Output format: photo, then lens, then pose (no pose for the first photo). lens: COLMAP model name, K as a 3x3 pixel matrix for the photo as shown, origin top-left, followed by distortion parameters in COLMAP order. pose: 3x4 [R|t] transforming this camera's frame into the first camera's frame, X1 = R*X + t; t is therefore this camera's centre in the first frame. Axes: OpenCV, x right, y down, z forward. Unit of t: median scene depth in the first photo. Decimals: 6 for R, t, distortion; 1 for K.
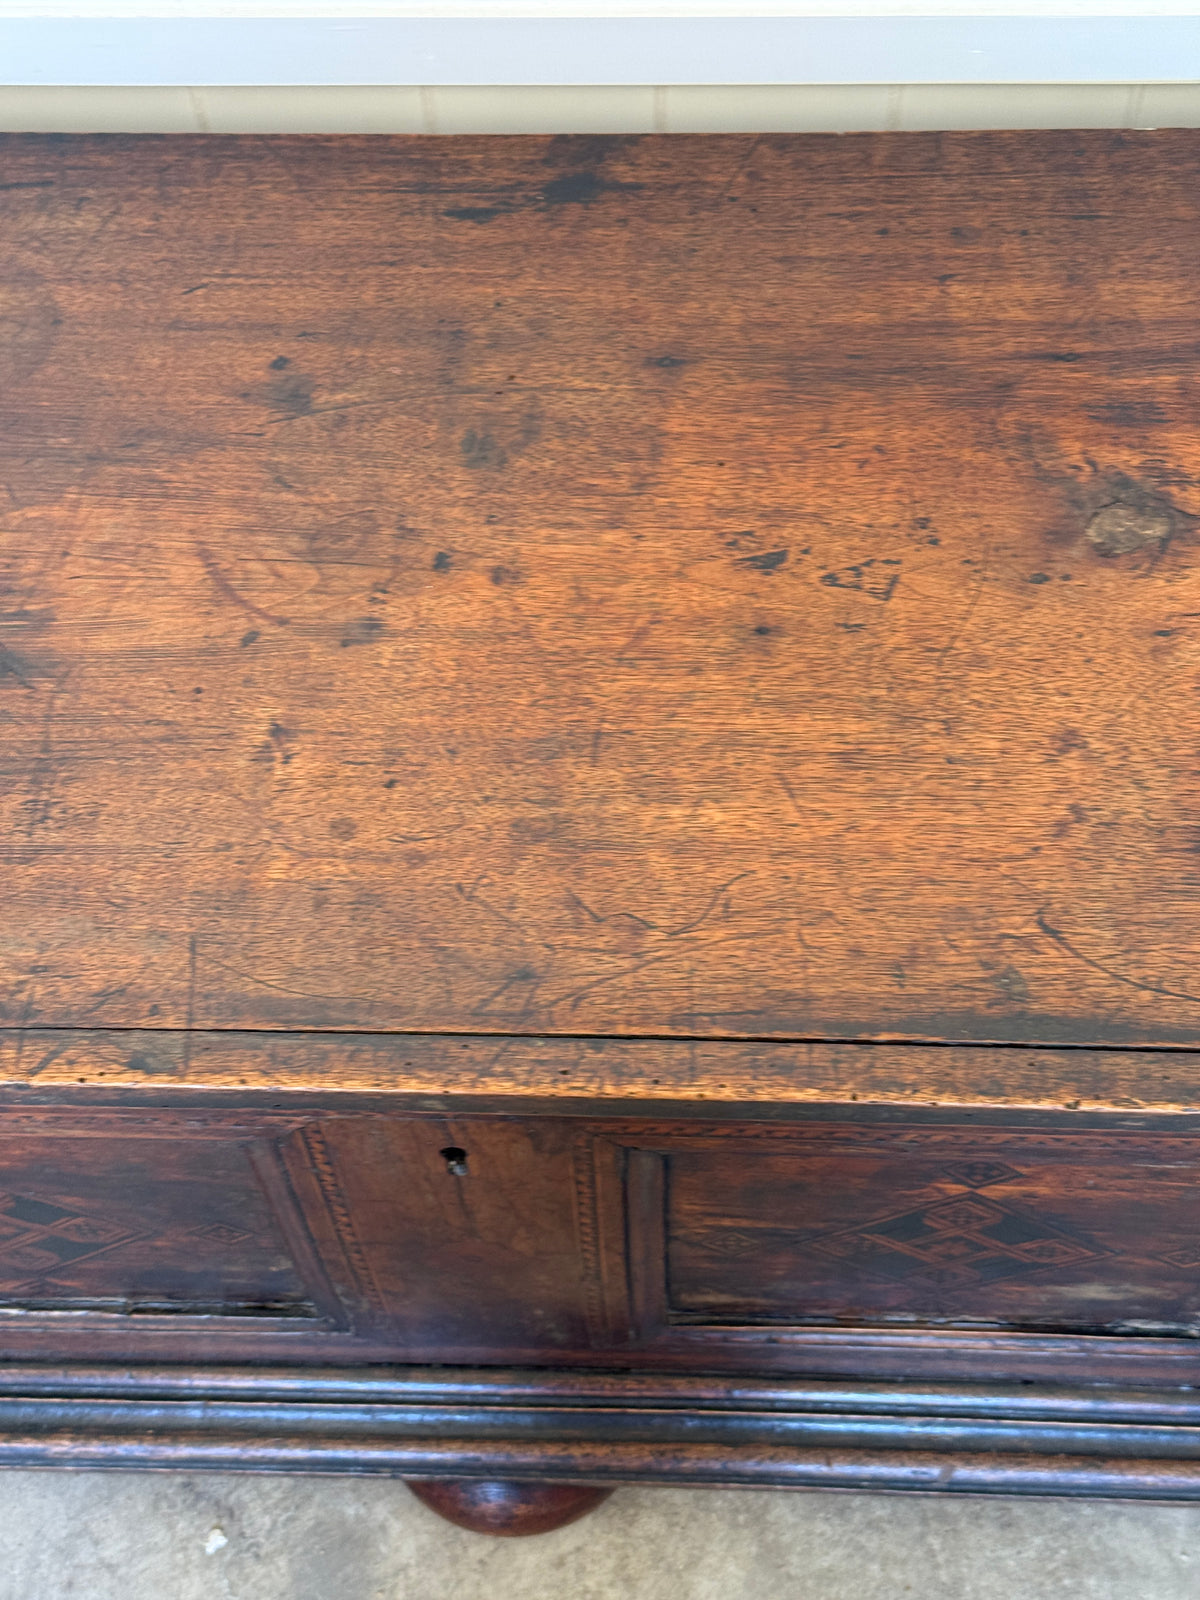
lens RADIAL K [[2240.9, 0, 575.7], [0, 2240.9, 802.3], [0, 0, 1]] dist [0.136322, 0.000000]
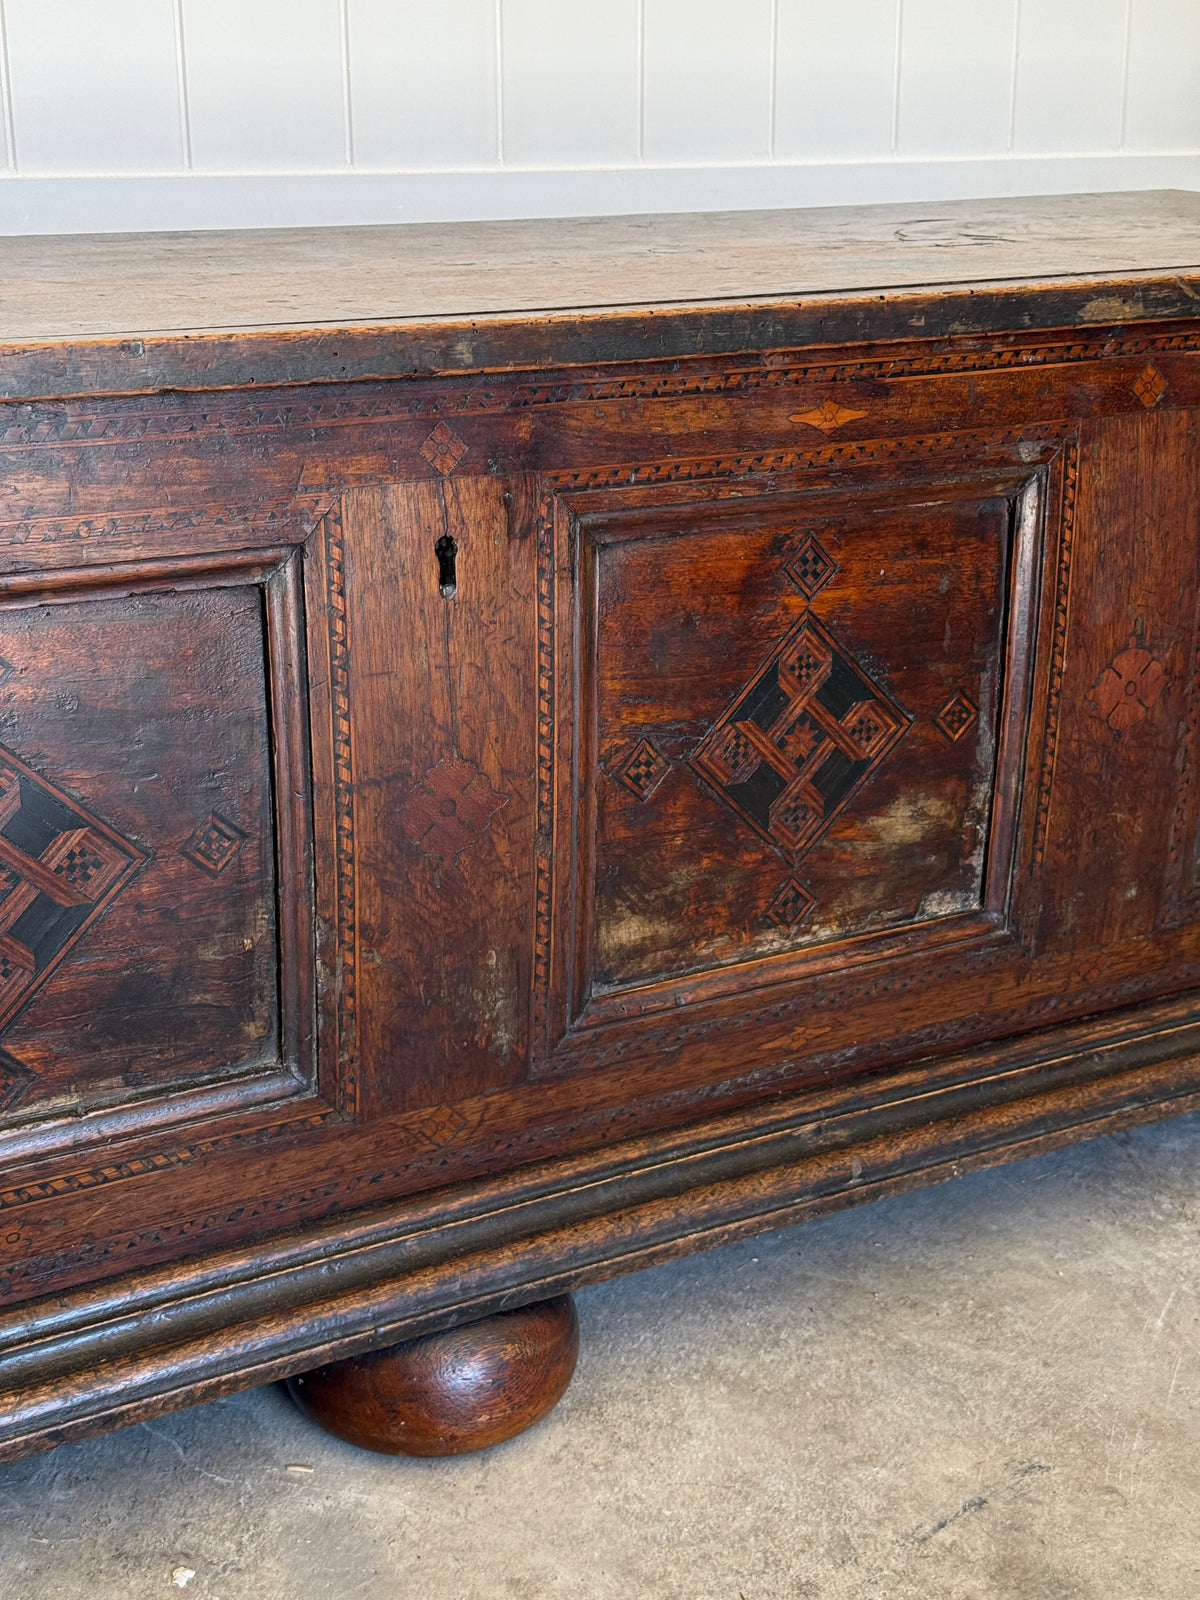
lens RADIAL K [[2240.9, 0, 582.9], [0, 2240.9, 798.9], [0, 0, 1]] dist [0.136322, 0.000000]
pose [[0.845762, -0.129669, 0.517565, -0.556215], [0.441001, 0.715910, -0.541286, 0.826547], [-0.300341, 0.686046, 0.662674, 0.286518]]
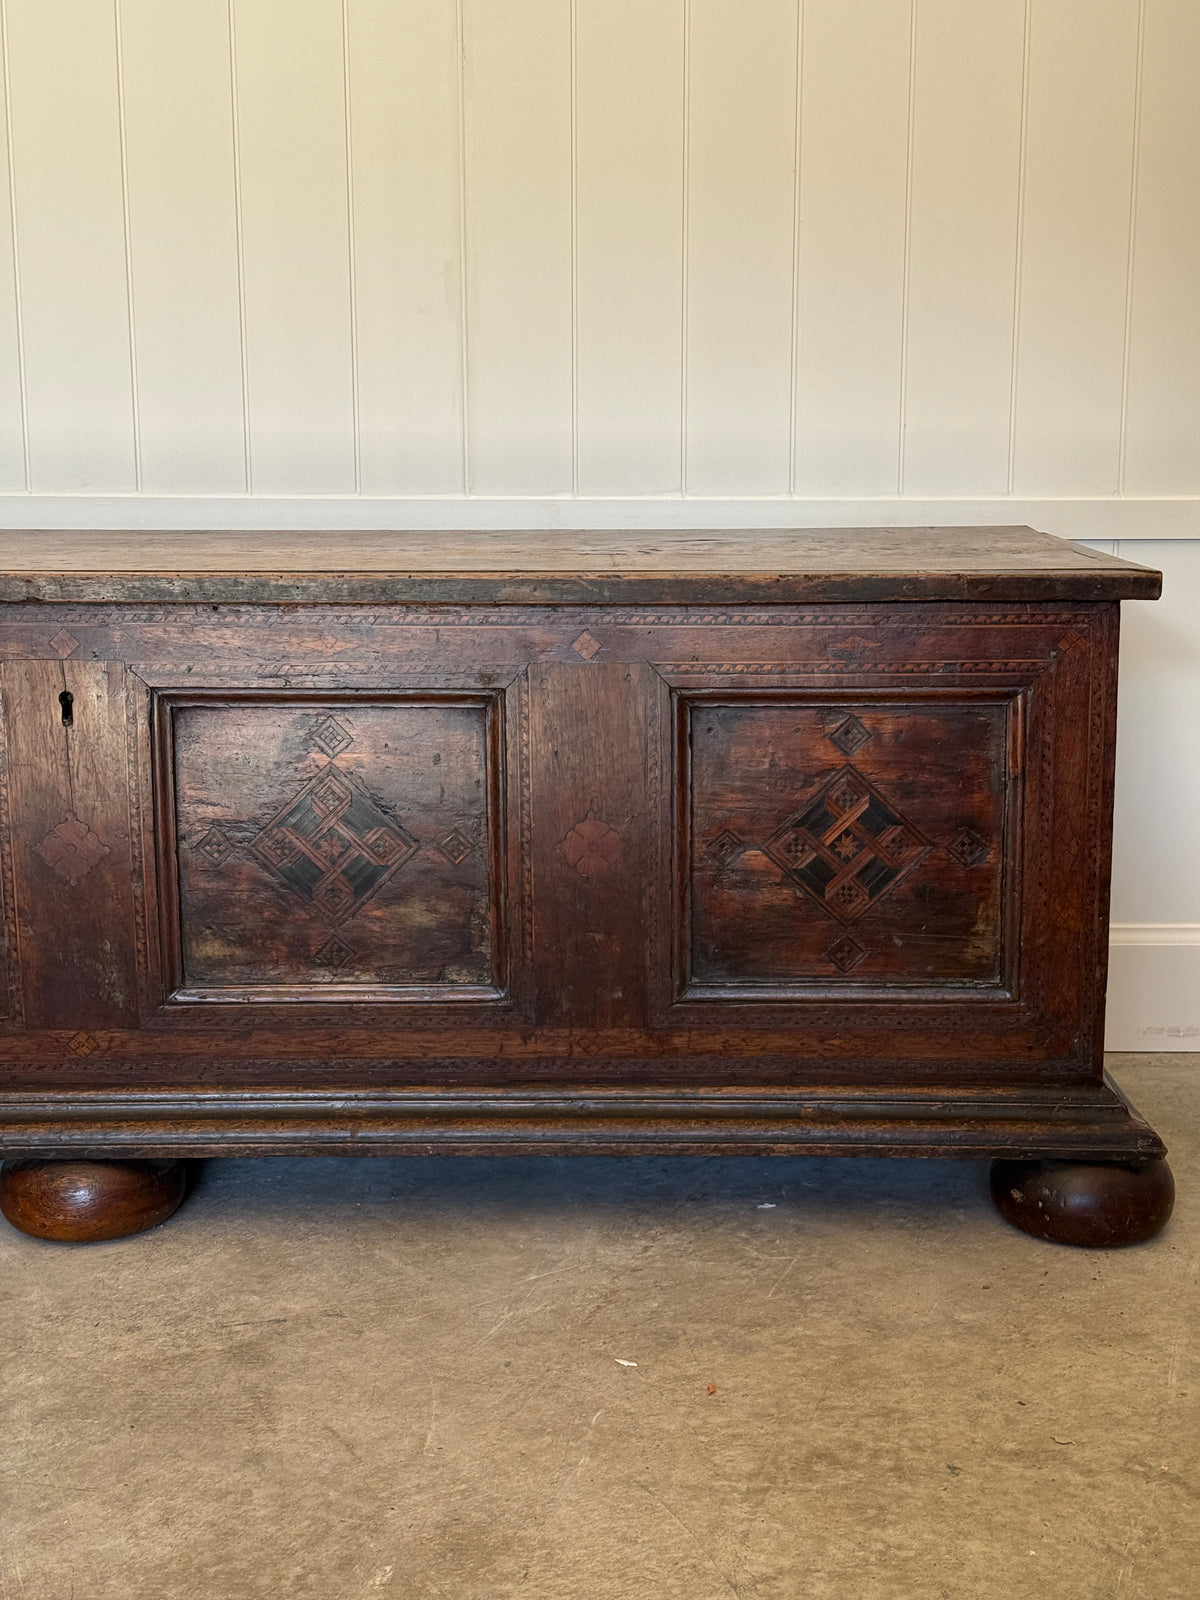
lens RADIAL K [[2240.9, 0, 607.2], [0, 2240.9, 807.5], [0, 0, 1]] dist [0.136322, 0.000000]
pose [[0.998797, 0.026172, 0.041471, 0.326122], [0.013893, 0.660010, -0.751128, 1.630175], [-0.047029, 0.750801, 0.658852, -0.275274]]
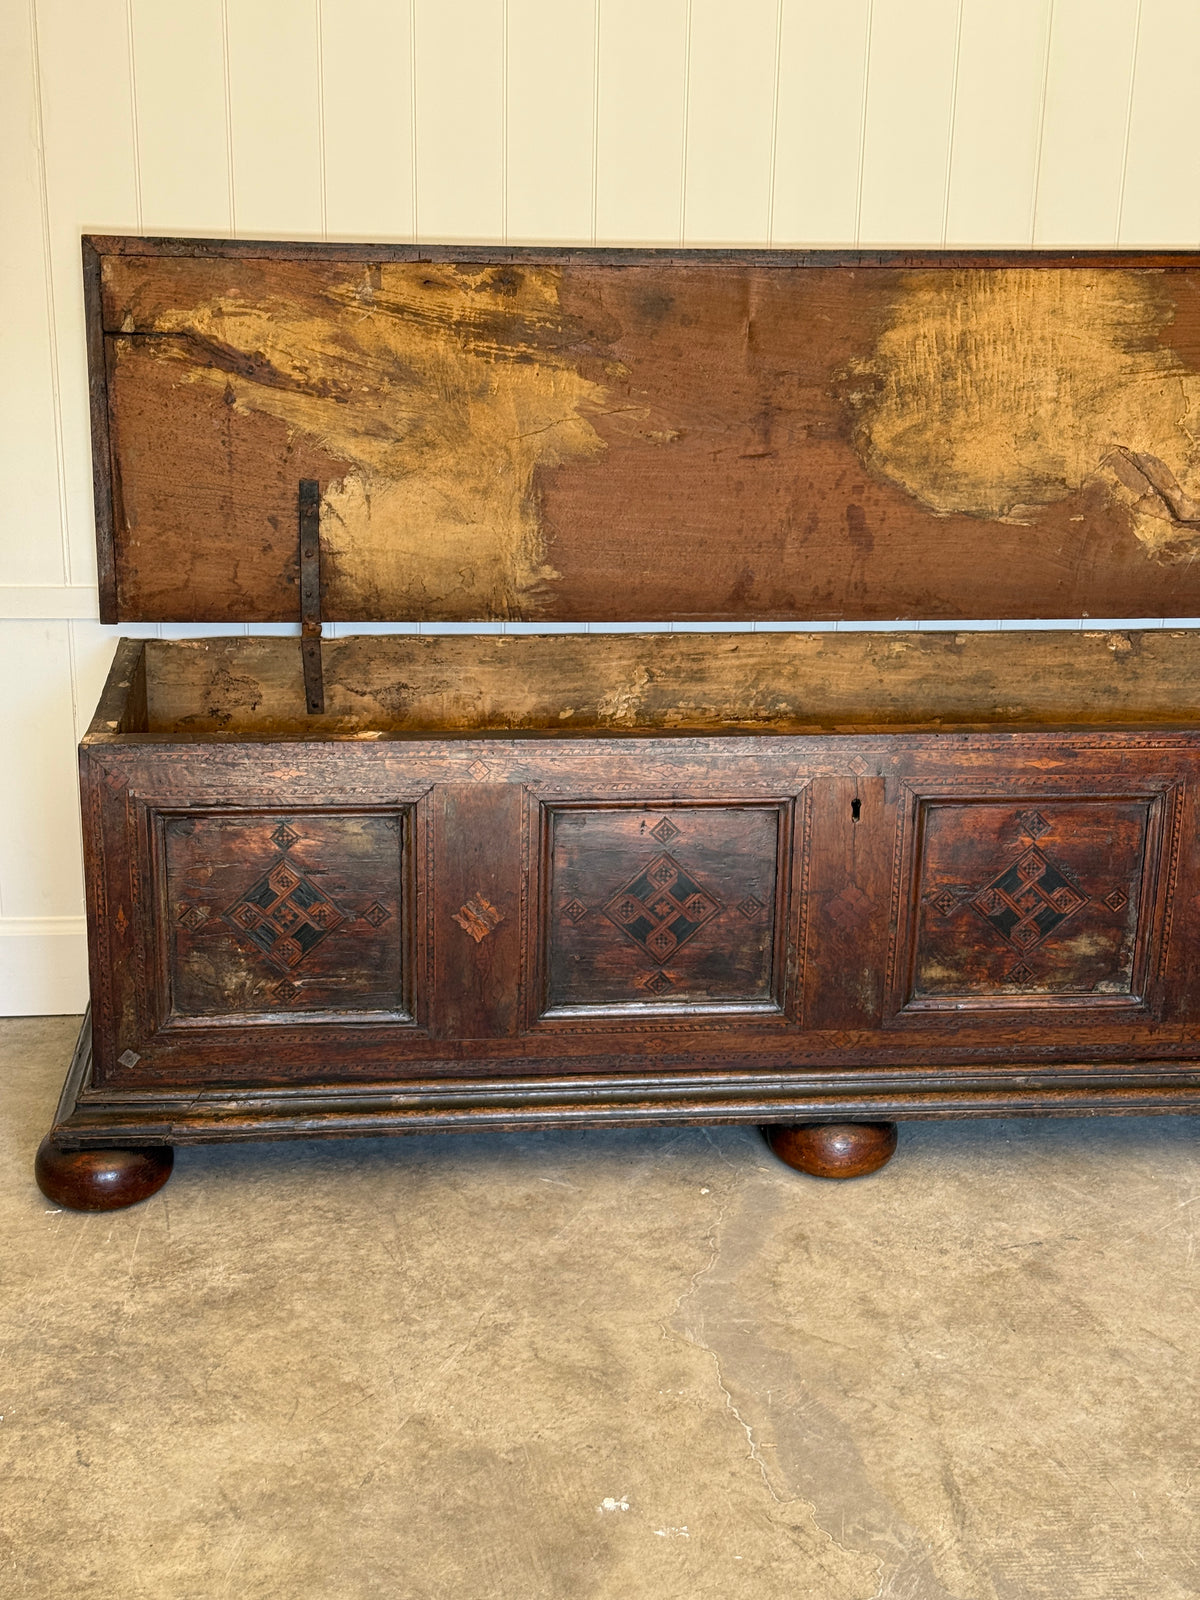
lens RADIAL K [[2240.9, 0, 598.0], [0, 2240.9, 786.6], [0, 0, 1]] dist [0.136322, 0.000000]
pose [[0.989048, 0.007859, 0.147383, -0.731542], [0.091726, 0.749585, -0.655522, 1.811242], [-0.115628, 0.661862, 0.740655, -0.987043]]
